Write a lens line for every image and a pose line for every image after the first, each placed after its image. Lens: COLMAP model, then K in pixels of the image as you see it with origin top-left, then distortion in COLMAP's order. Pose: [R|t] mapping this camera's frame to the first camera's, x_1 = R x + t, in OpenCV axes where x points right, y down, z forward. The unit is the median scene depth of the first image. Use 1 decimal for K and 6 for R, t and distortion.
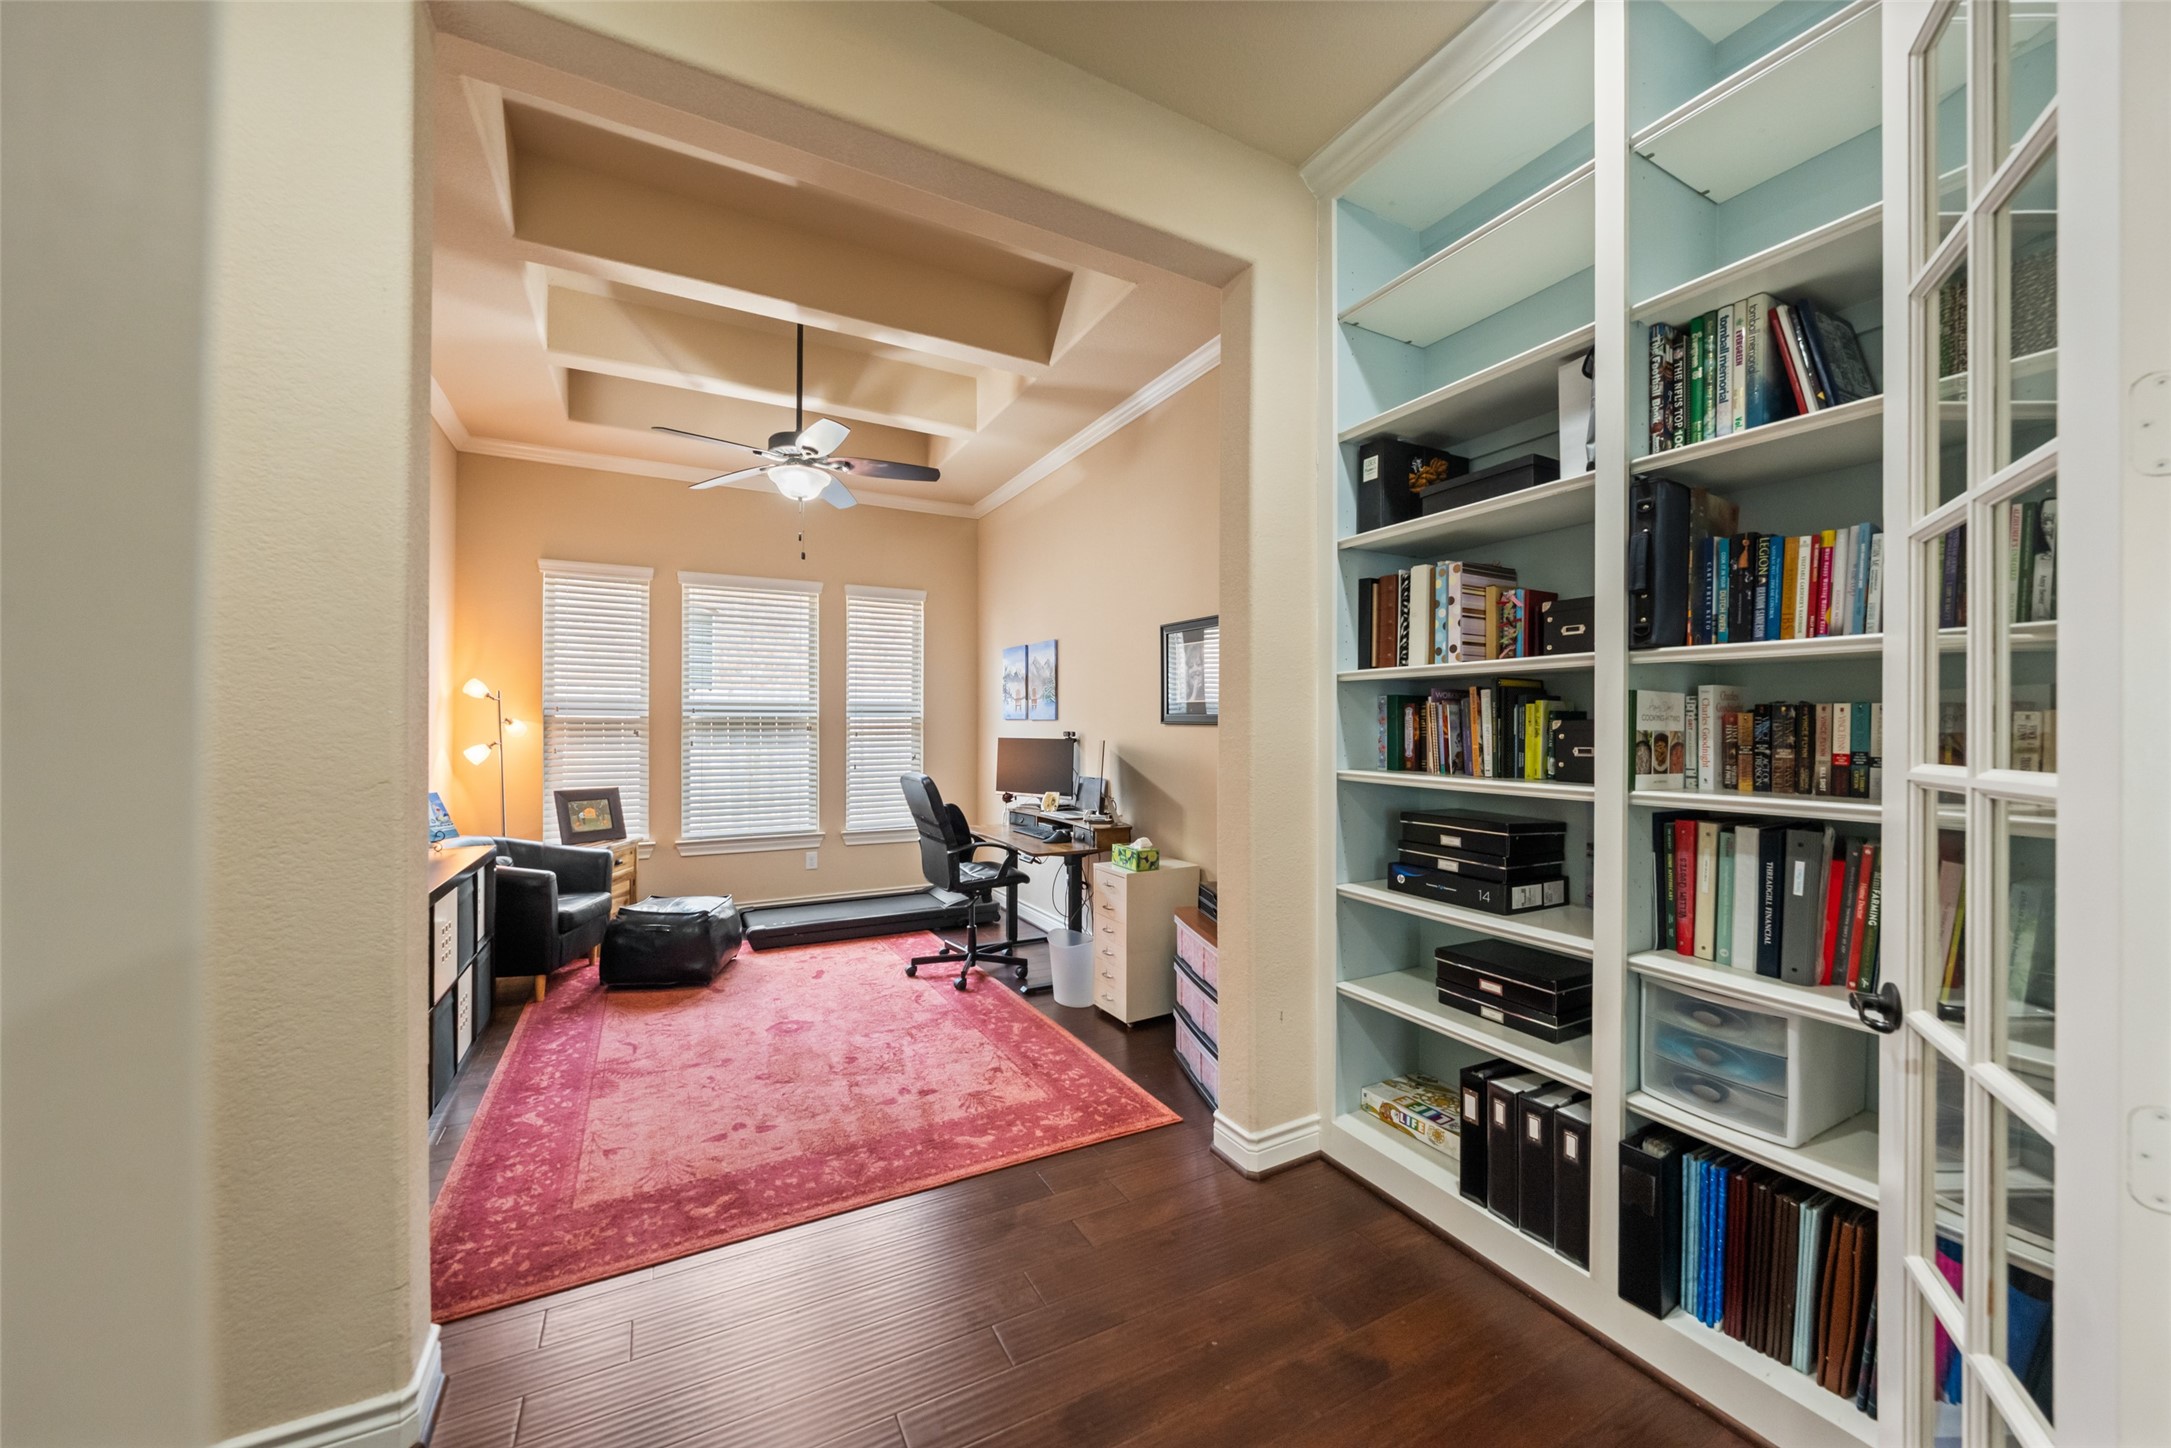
lens RADIAL K [[786.9, 0, 1079.8], [0, 786.9, 728.3], [0, 0, 1]] dist [-0.002377, -0.000017]
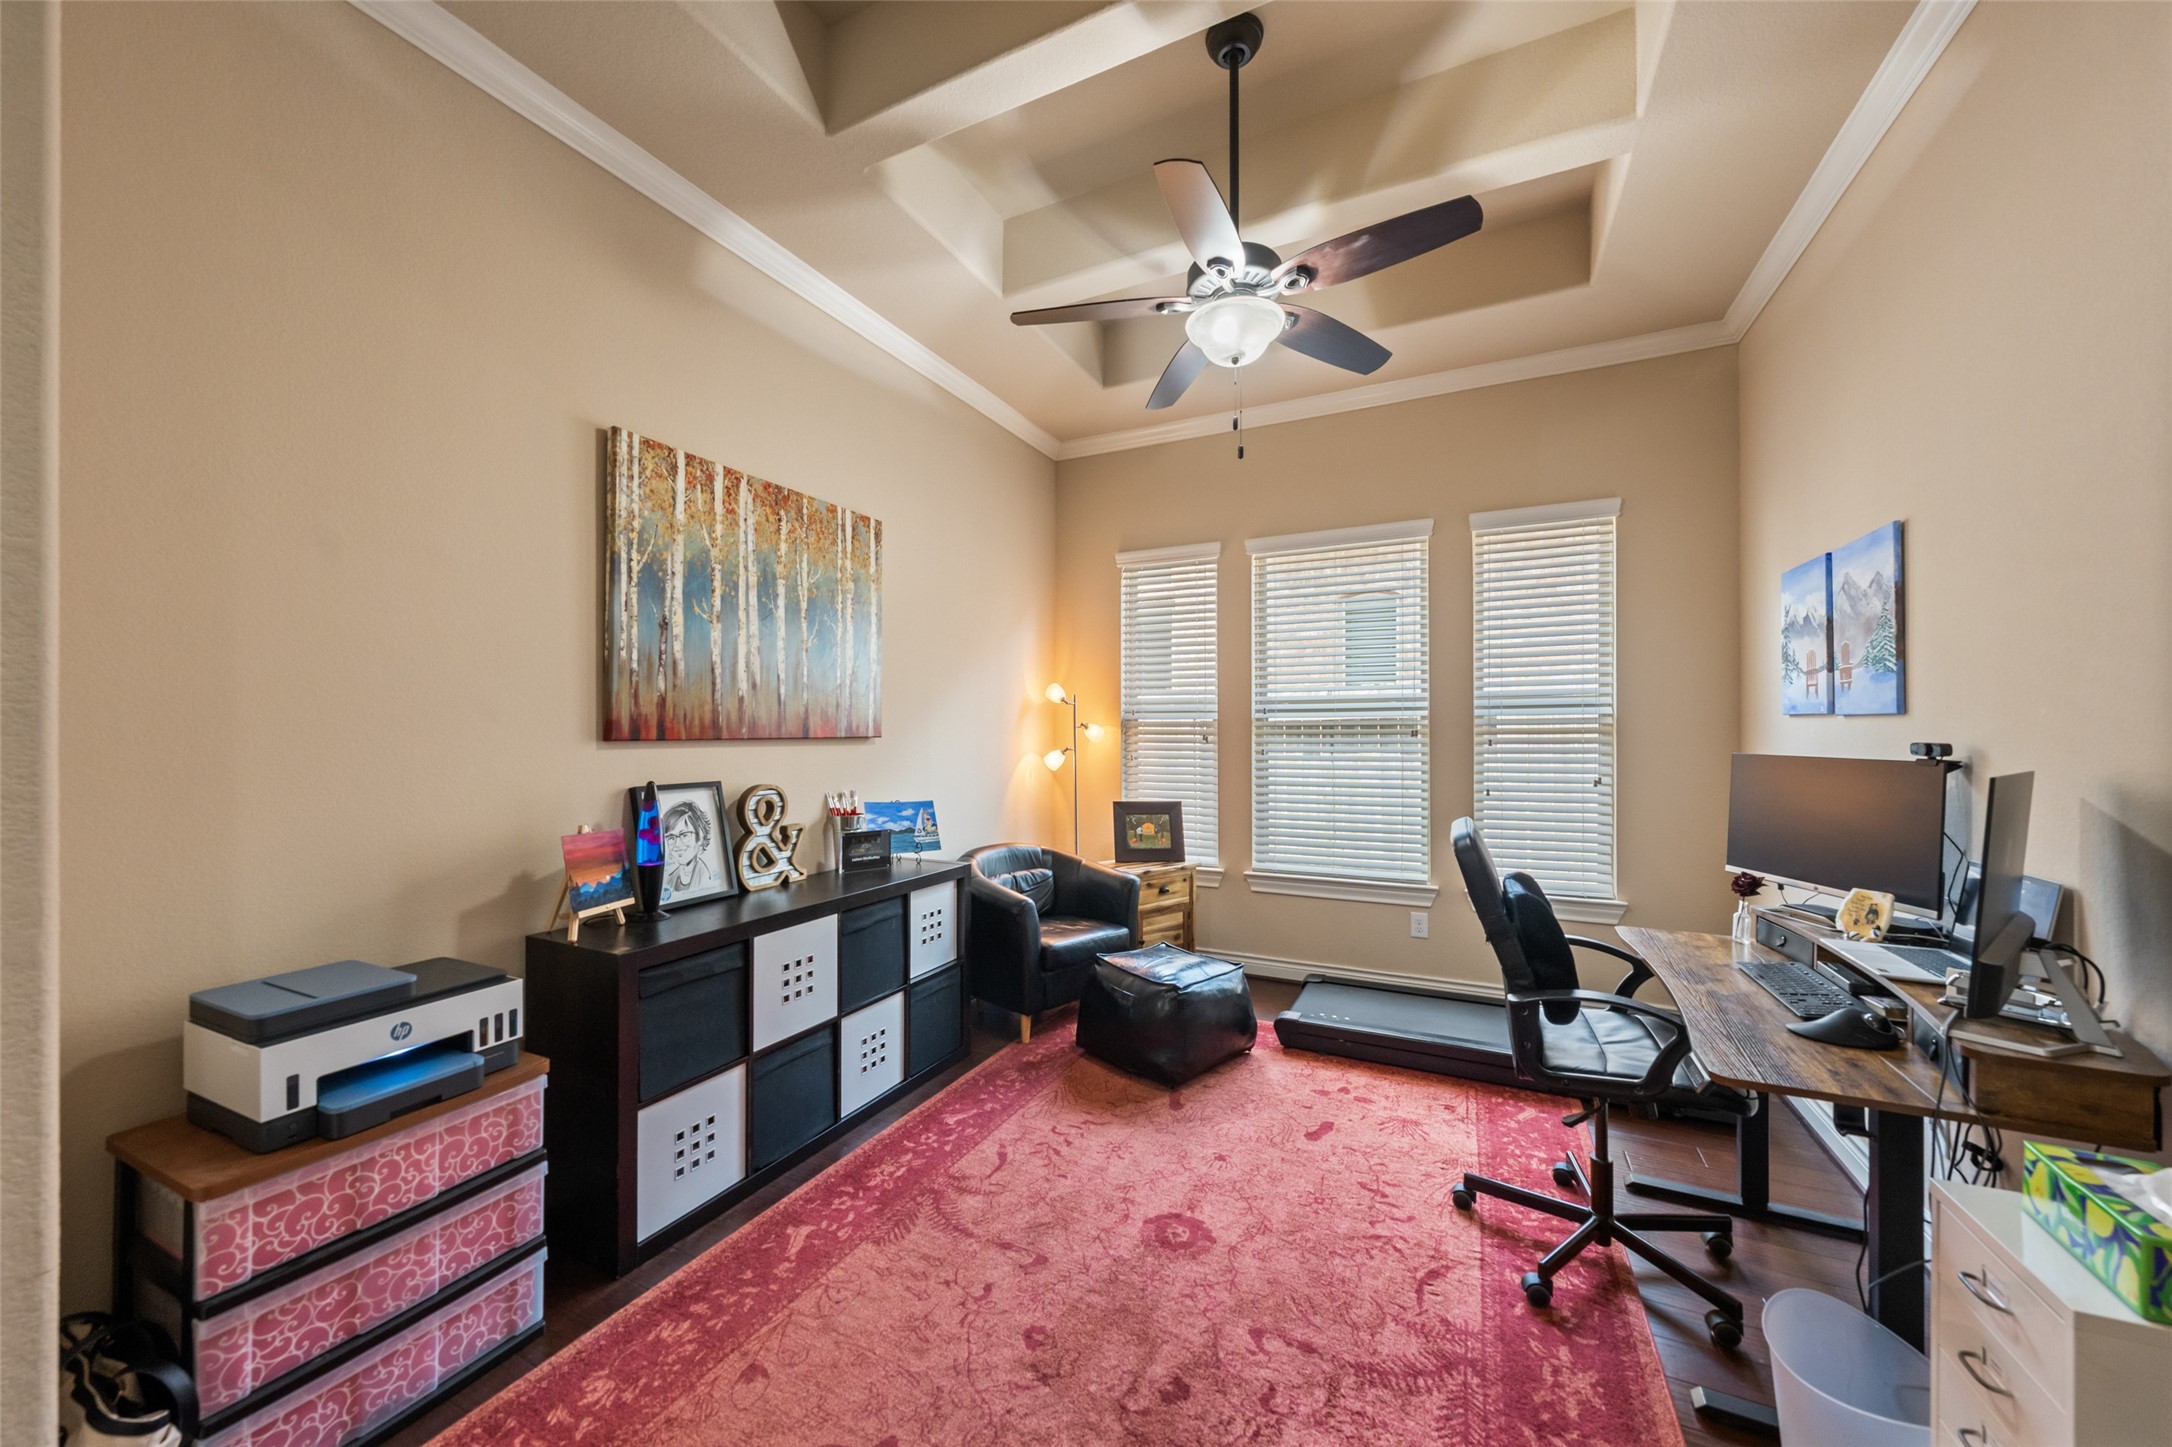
lens RADIAL K [[787.3, 0, 1088.3], [0, 787.3, 726.7], [0, 0, 1]] dist [-0.002377, -0.000017]
pose [[0.585501, -0.005245, -0.810654, 0.060792], [0.001361, 0.999984, -0.005488, -0.002430], [0.810670, 0.002110, 0.585499, 0.452995]]
